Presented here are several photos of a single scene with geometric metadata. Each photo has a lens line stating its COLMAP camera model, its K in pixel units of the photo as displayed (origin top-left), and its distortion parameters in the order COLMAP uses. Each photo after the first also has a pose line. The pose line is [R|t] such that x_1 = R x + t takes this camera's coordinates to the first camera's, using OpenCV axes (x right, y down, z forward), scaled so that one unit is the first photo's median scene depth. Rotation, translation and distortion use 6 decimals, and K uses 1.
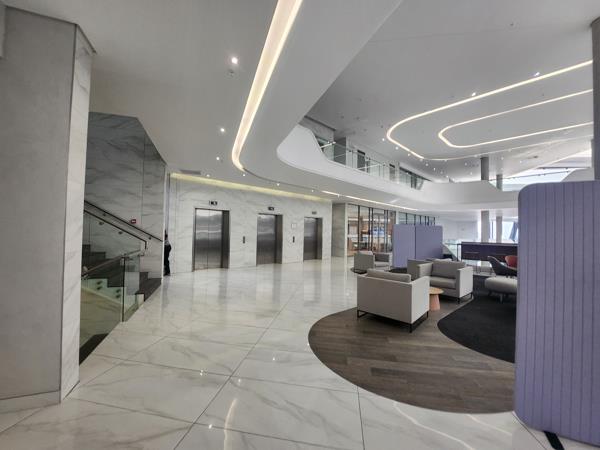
lens RADIAL K [[240.1, 0, 300.0], [0, 240.1, 225.6], [0, 0, 1]] dist [0.001527, -0.000193]
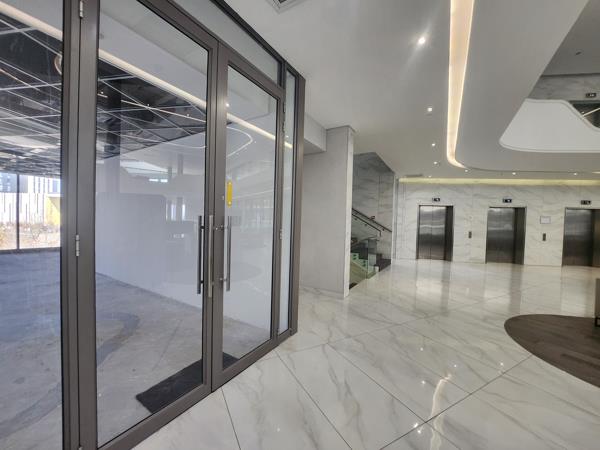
lens RADIAL K [[240.1, 0, 300.0], [0, 240.1, 225.6], [0, 0, 1]] dist [0.001527, -0.000193]
pose [[0.616830, 0.012837, -0.786991, 0.116517], [0.002085, 0.999837, 0.017943, 0.002840], [0.787093, -0.012709, 0.616703, -0.160023]]
